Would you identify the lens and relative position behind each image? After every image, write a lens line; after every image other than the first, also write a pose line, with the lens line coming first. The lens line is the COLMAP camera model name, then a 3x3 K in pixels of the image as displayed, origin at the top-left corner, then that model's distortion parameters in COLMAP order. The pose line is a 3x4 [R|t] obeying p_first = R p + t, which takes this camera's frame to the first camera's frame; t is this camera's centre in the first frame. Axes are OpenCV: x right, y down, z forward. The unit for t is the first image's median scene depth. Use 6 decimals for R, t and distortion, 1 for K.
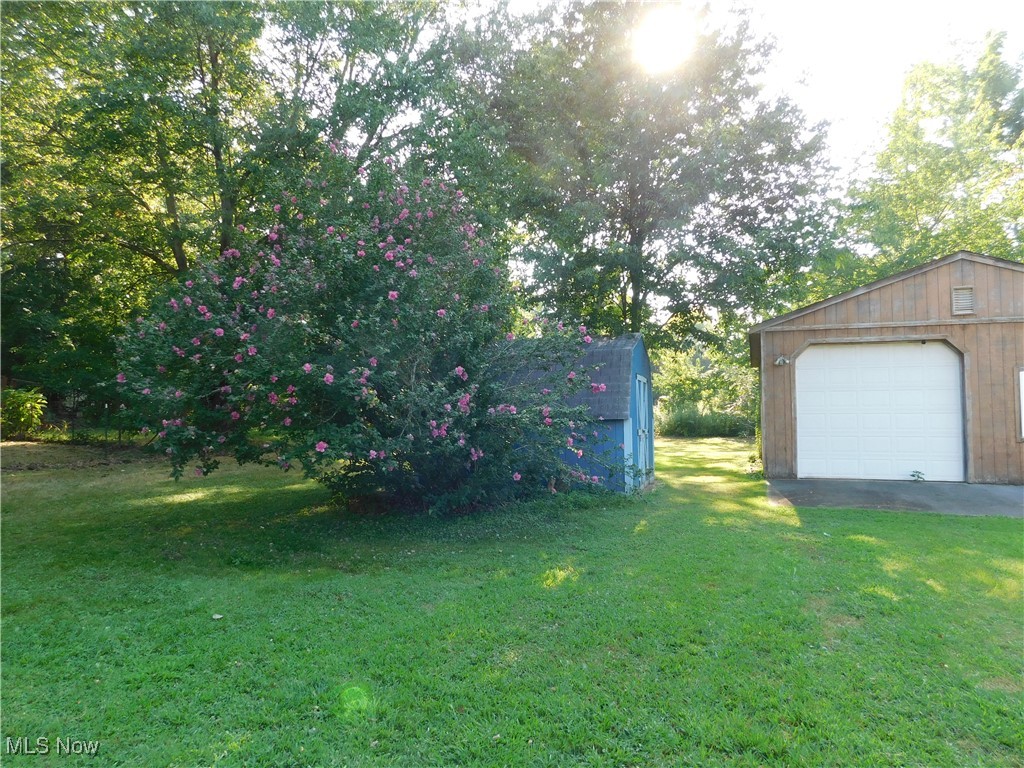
lens RADIAL K [[684.3, 0, 512.4], [0, 684.3, 383.3], [0, 0, 1]] dist [-0.046903, 0.031290]
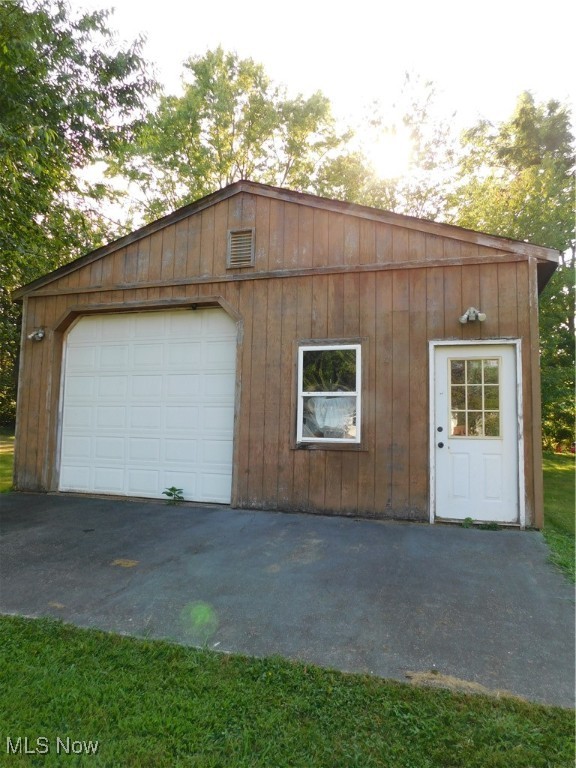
lens RADIAL K [[513.3, 0, 287.6], [0, 513.3, 384.6], [0, 0, 1]] dist [-0.046903, 0.031290]
pose [[0.998691, 0.023641, 0.045354, 0.684709], [-0.022156, 0.999211, -0.032963, 0.037232], [-0.046098, 0.031915, 0.998427, 0.454532]]
